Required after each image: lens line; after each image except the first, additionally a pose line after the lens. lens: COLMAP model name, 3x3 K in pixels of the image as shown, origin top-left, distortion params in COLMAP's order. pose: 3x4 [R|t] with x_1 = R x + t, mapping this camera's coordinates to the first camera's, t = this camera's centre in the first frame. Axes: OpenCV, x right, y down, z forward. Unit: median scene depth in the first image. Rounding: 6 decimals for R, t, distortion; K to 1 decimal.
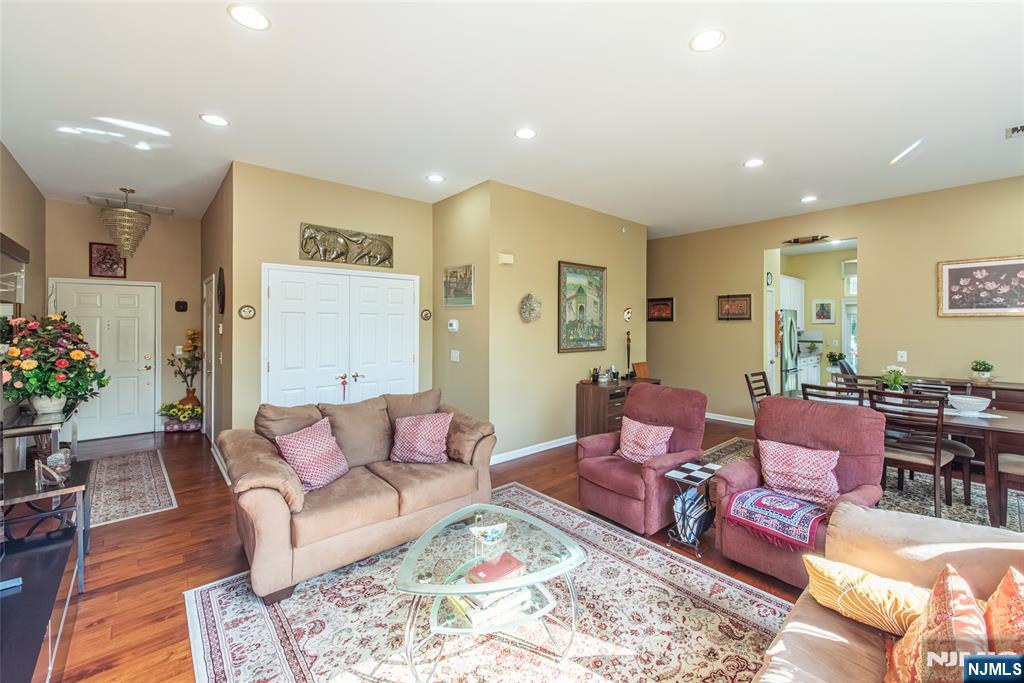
lens RADIAL K [[416.2, 0, 520.5], [0, 416.2, 327.8], [0, 0, 1]] dist [-0.001035, -0.000148]
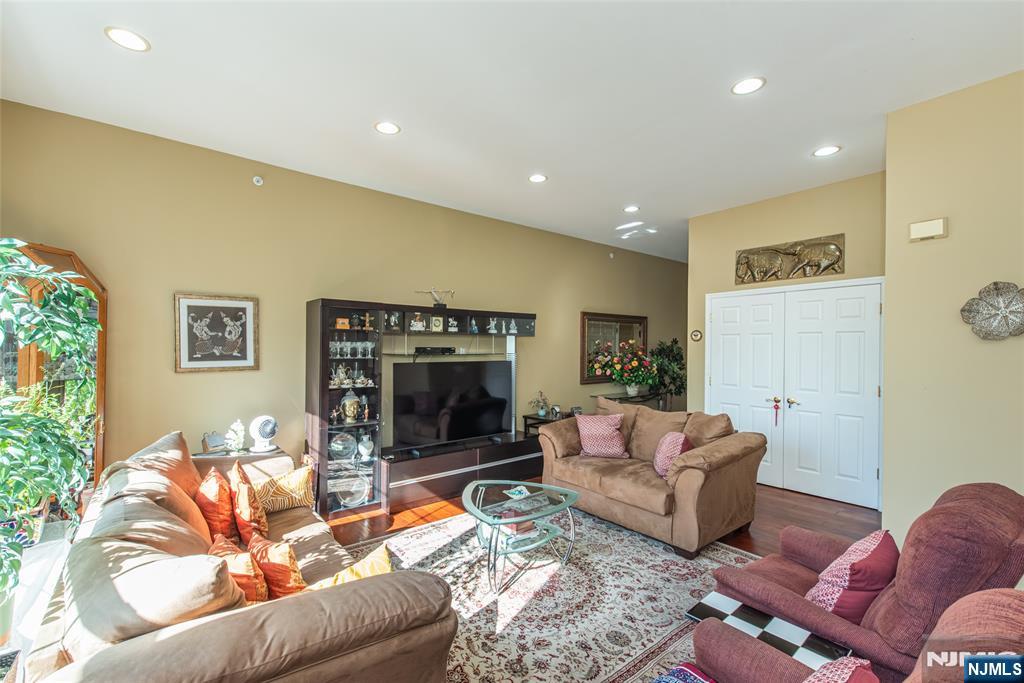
lens RADIAL K [[440.9, 0, 511.2], [0, 440.9, 348.3], [0, 0, 1]] dist [0.001690, 0.000040]
pose [[-0.053840, -0.001793, -0.998548, 1.009069], [-0.010714, 0.999942, -0.001218, 0.010973], [0.998492, 0.010633, -0.053856, 0.753612]]
